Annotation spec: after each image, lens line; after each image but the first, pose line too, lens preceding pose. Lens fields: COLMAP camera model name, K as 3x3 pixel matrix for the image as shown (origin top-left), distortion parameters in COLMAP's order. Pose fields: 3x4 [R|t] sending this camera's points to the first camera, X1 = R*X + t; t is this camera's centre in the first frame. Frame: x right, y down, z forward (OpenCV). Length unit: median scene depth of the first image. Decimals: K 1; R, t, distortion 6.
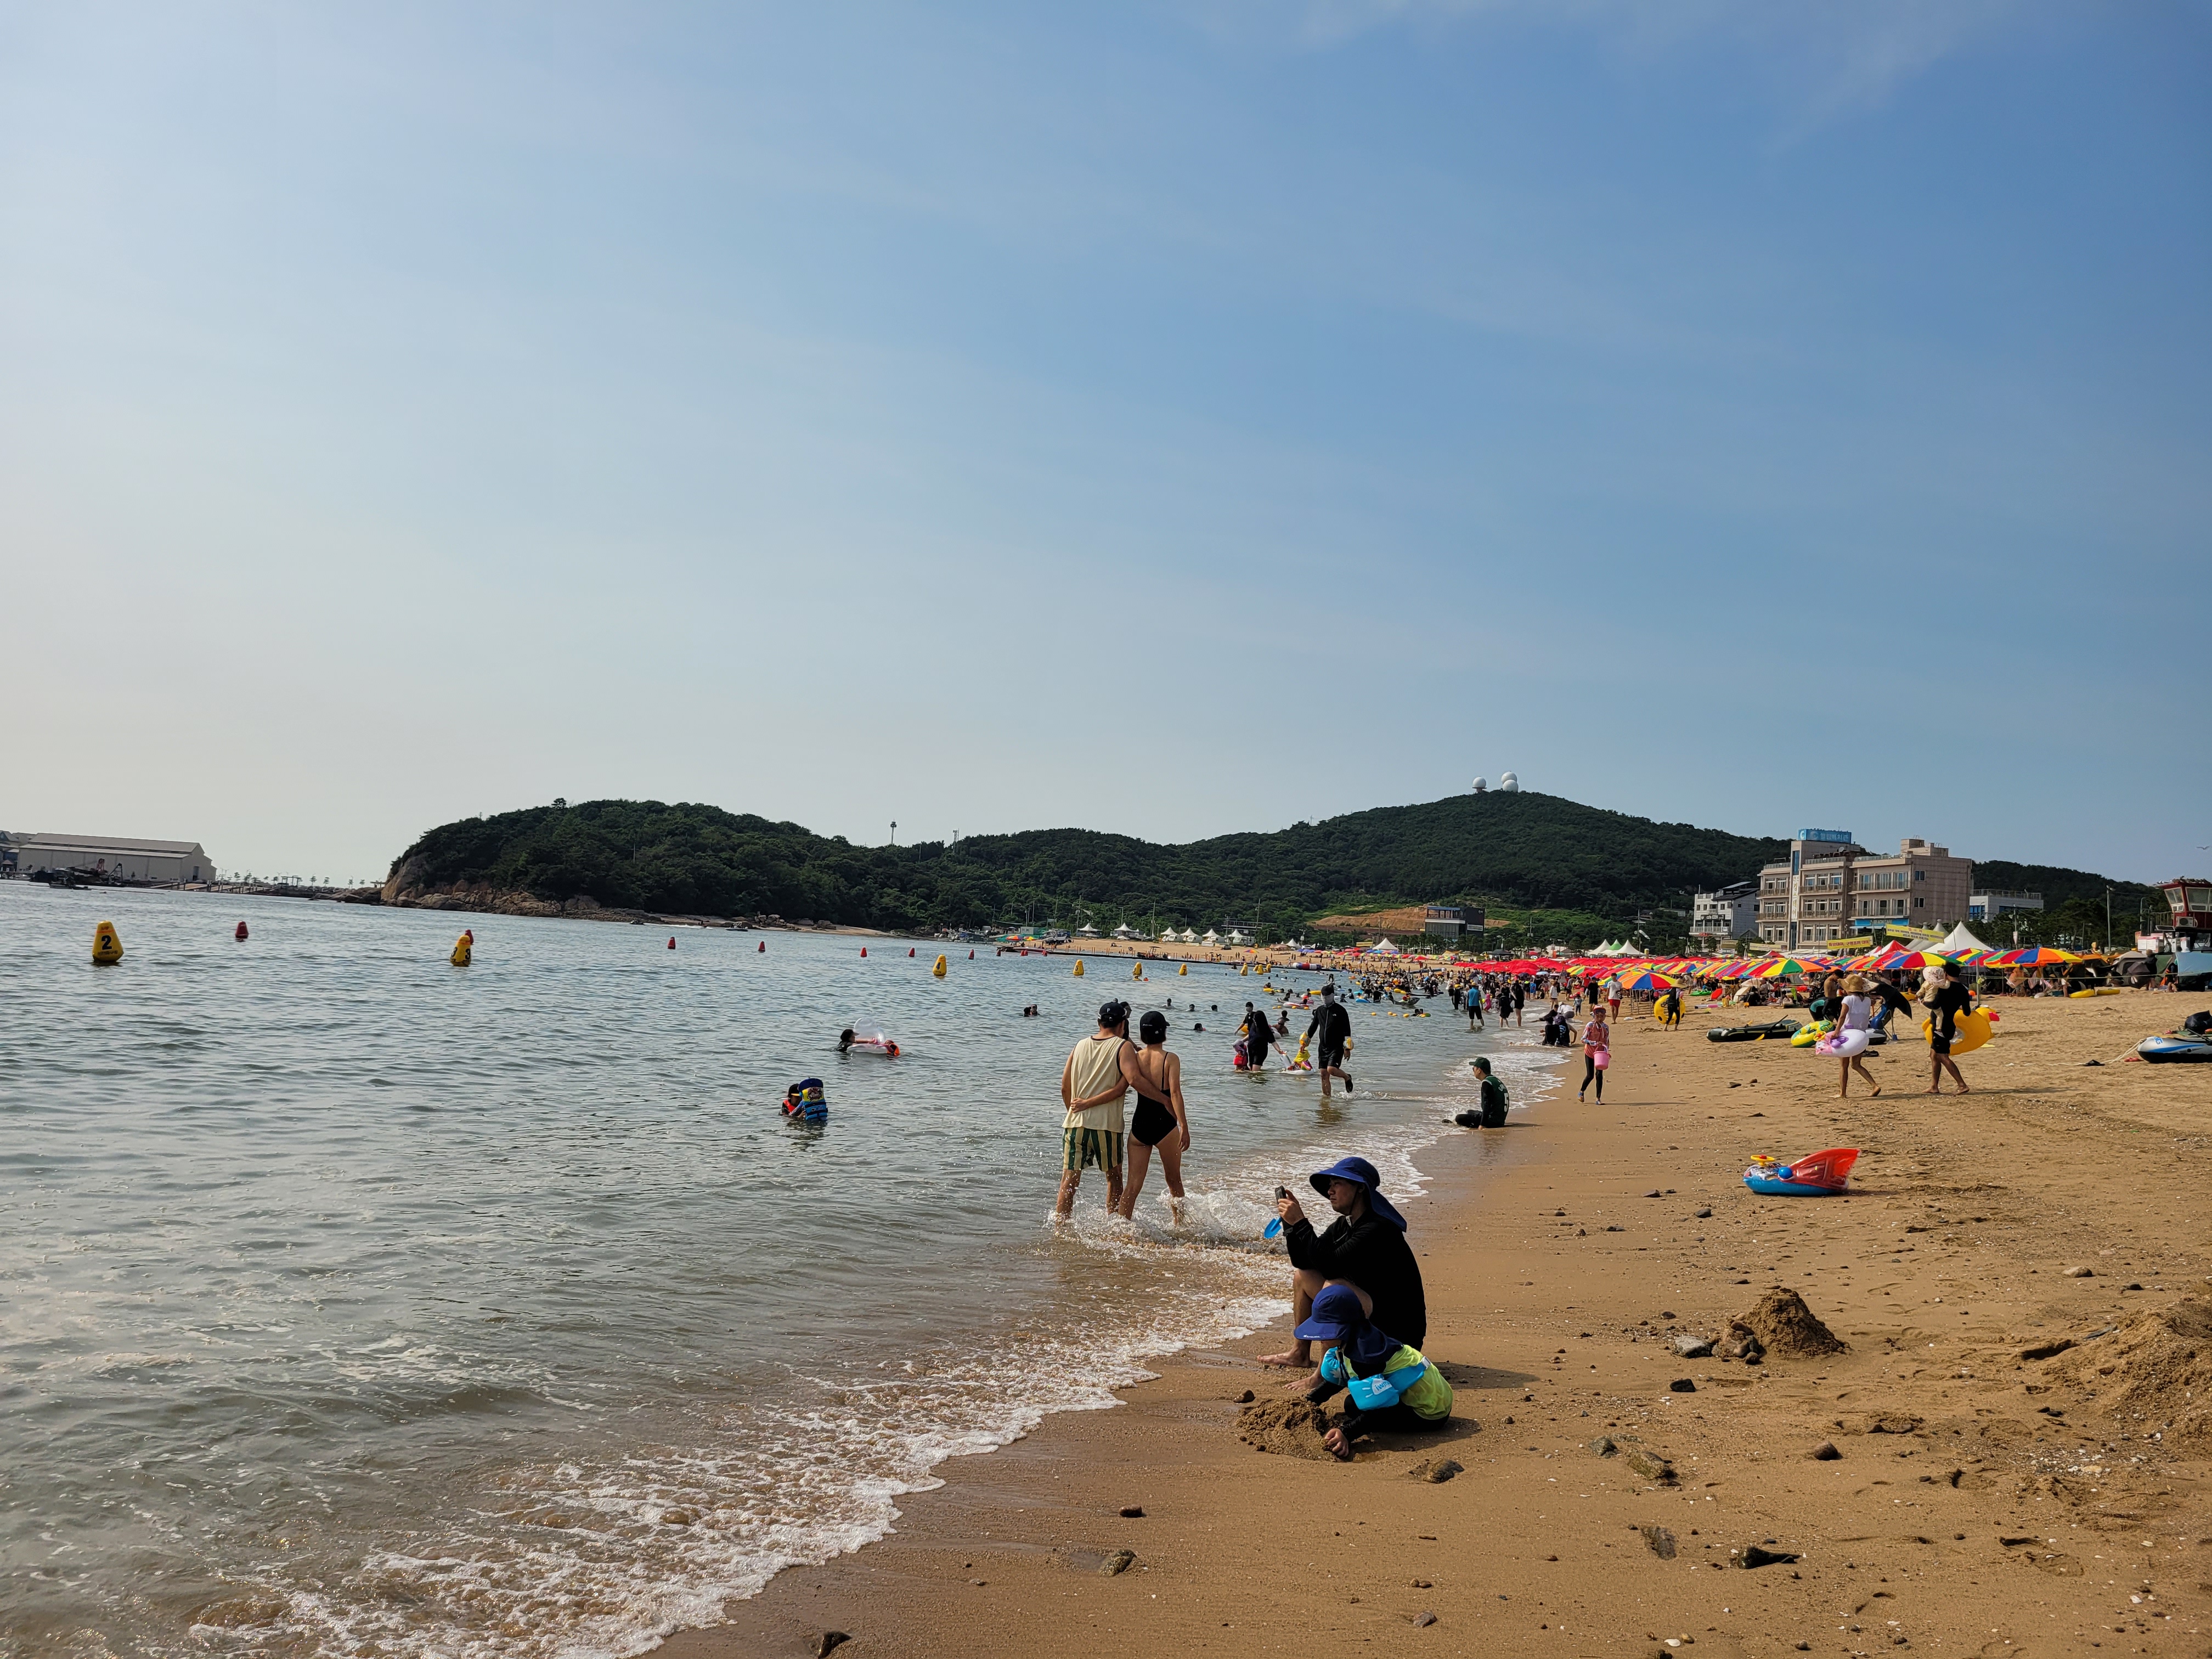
lens RADIAL K [[1654.9, 0, 1094.0], [0, 1654.9, 842.8], [0, 0, 1]] dist [0.052133, -0.033201]
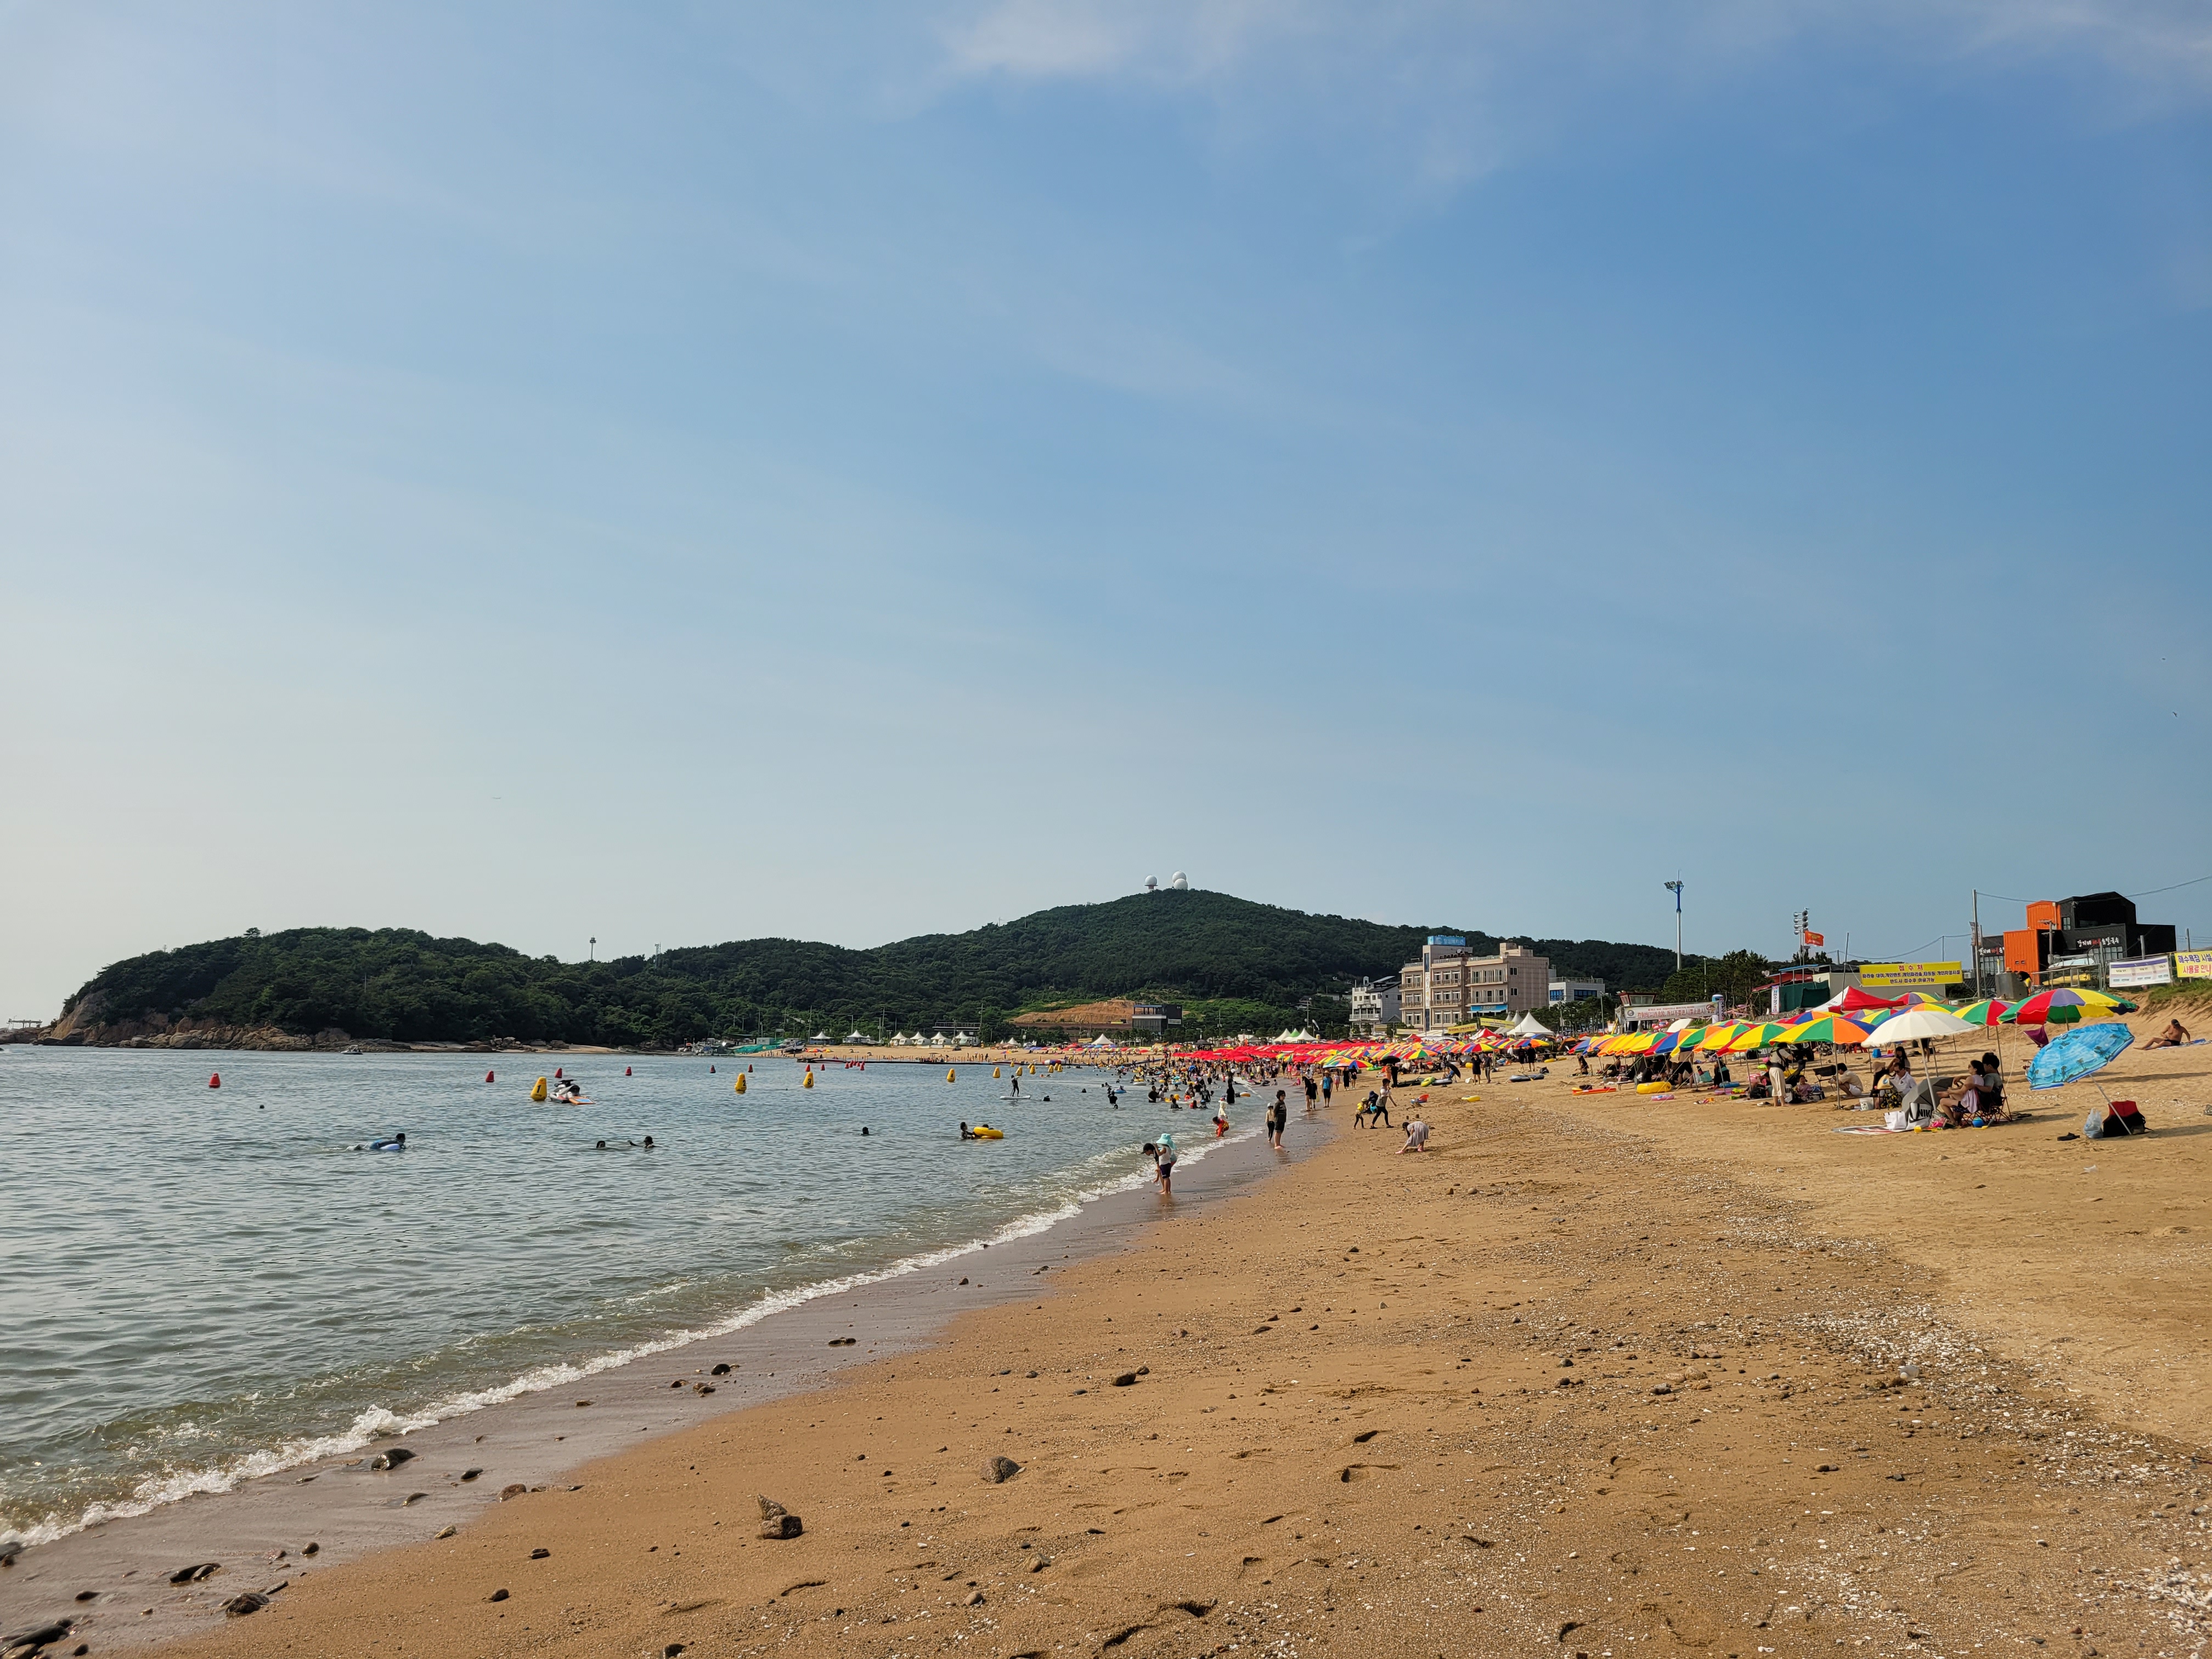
lens RADIAL K [[1658.9, 0, 1117.8], [0, 1658.9, 845.2], [0, 0, 1]] dist [0.054659, -0.036608]
pose [[0.976791, -0.019901, 0.213266, -0.032535], [0.031774, 0.998121, -0.052388, -0.007428], [-0.211823, 0.057948, 0.975589, -0.079987]]
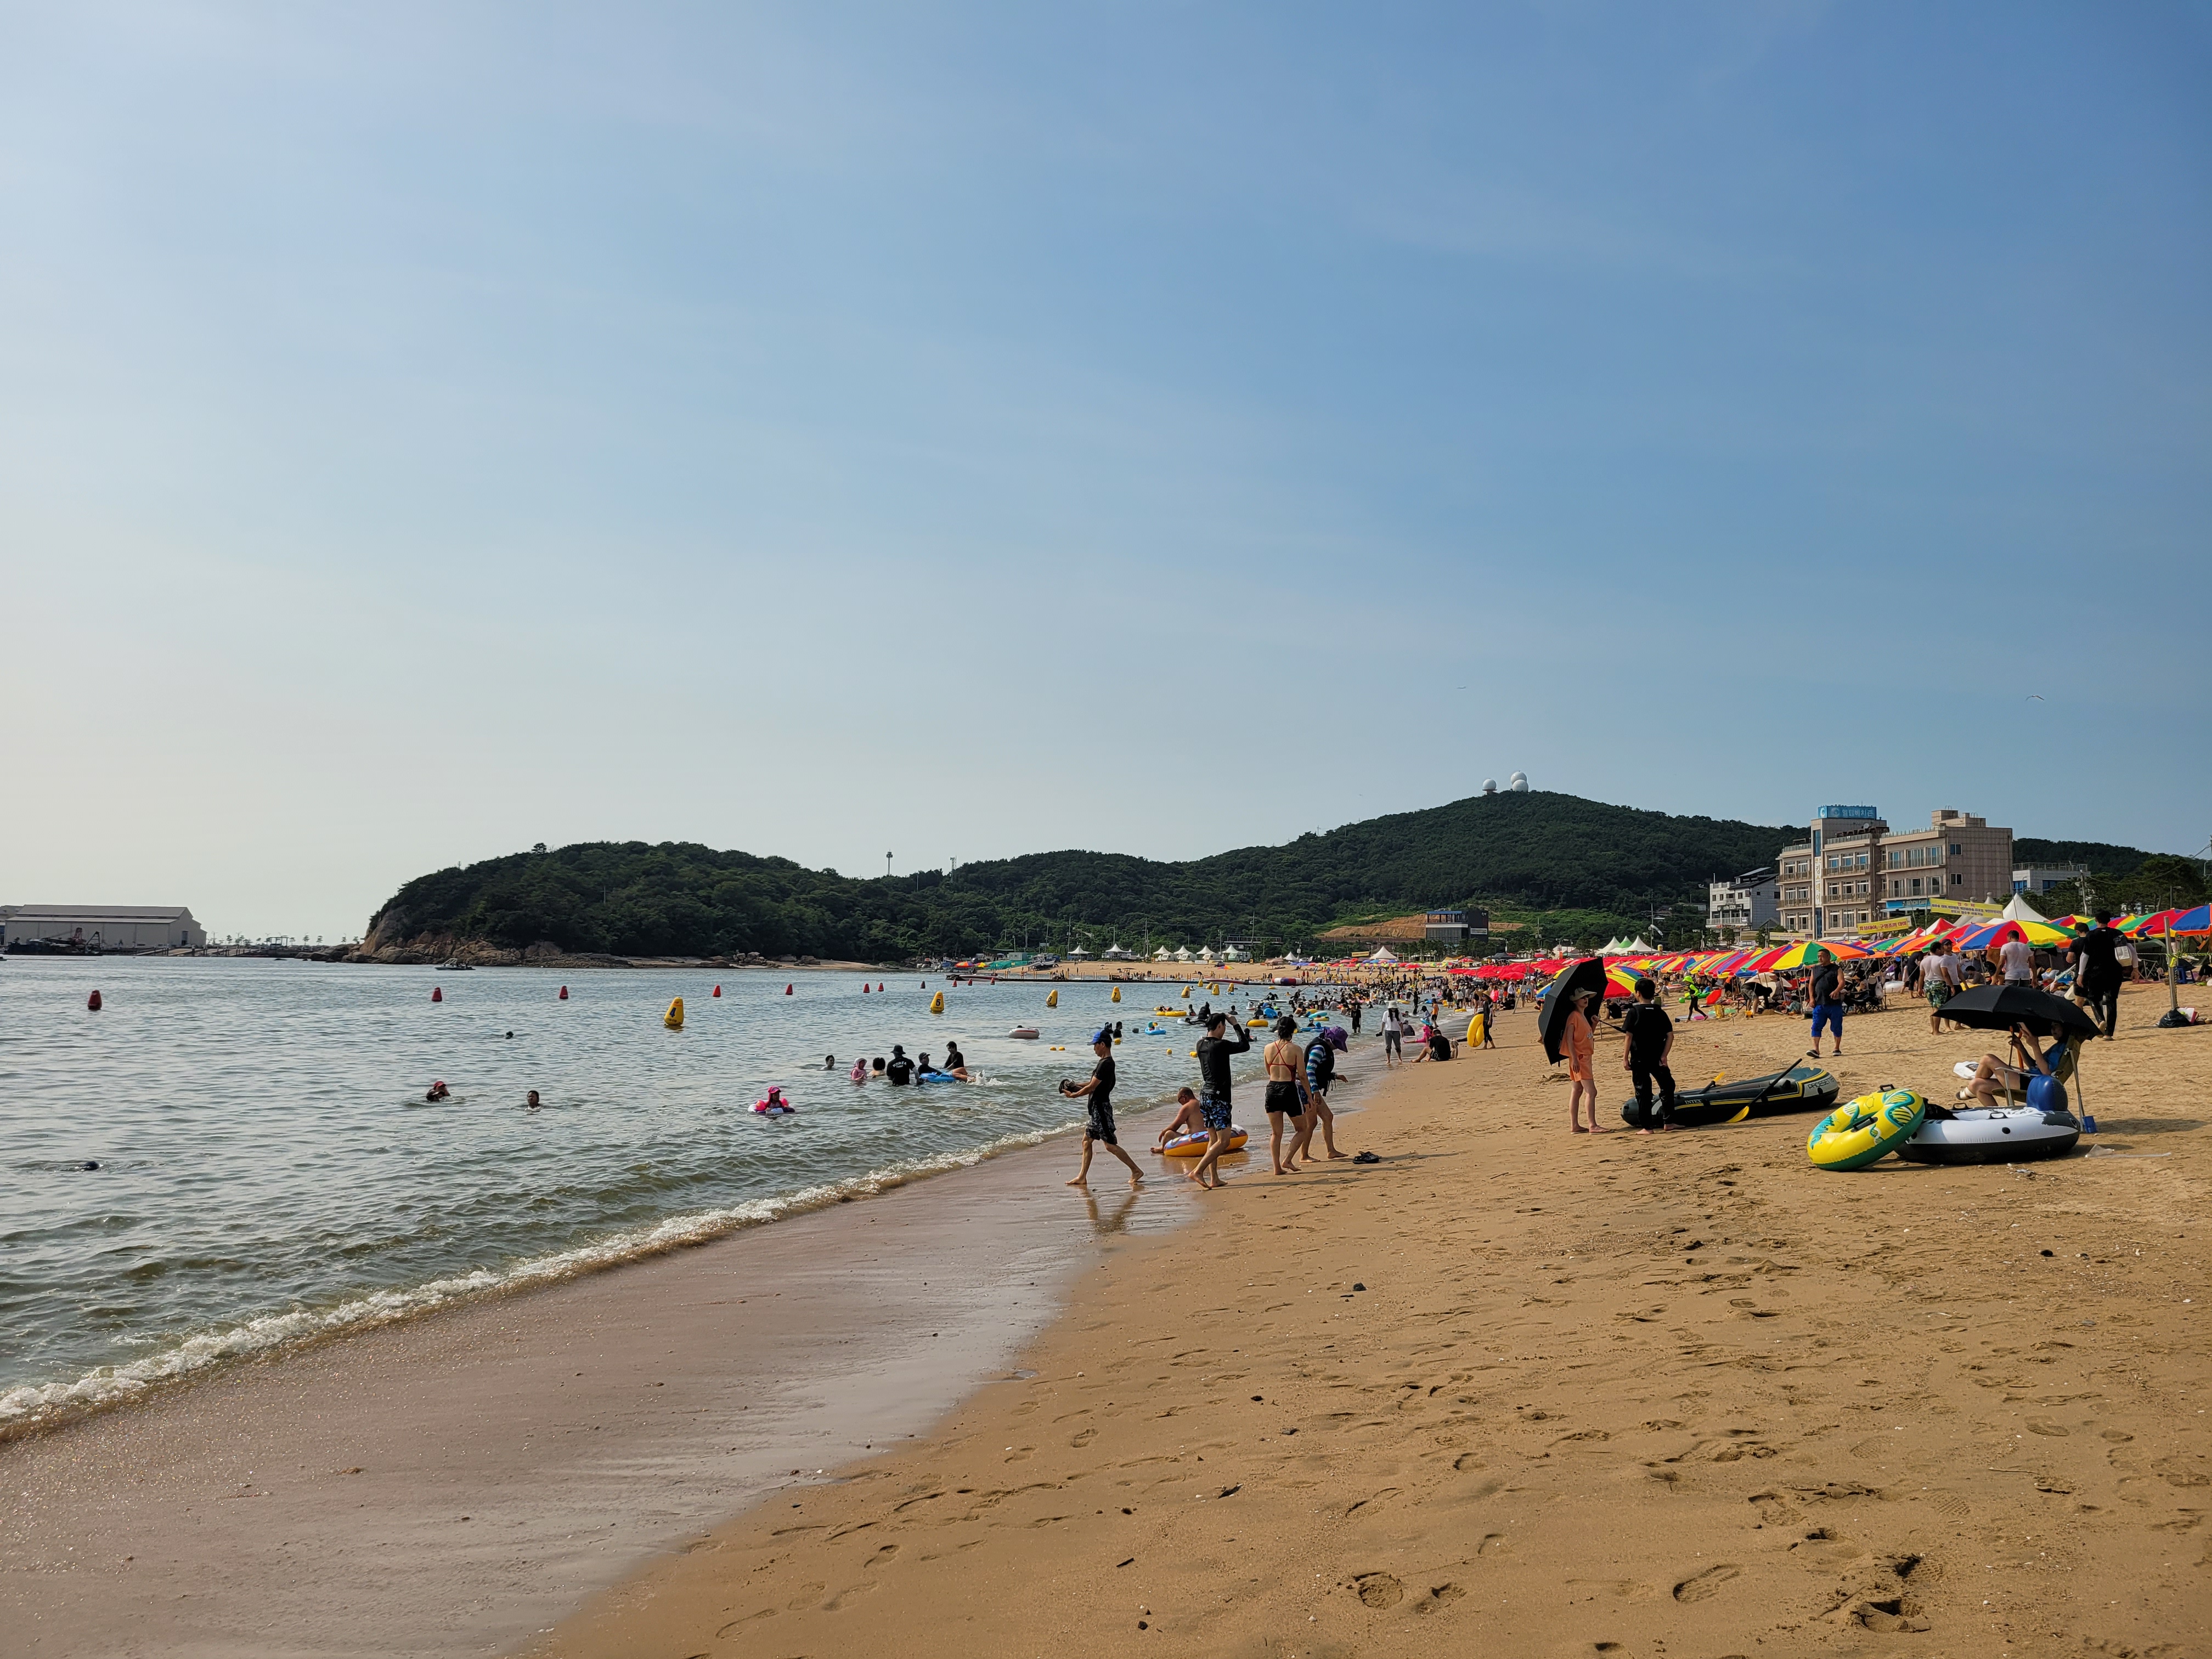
lens RADIAL K [[1652.3, 0, 1084.3], [0, 1652.3, 841.1], [0, 0, 1]] dist [0.049192, -0.026784]
pose [[0.998735, -0.047775, -0.015708, 0.013342], [0.047527, 0.998745, -0.015775, 0.002455], [0.016442, 0.015009, 0.999752, 0.031447]]
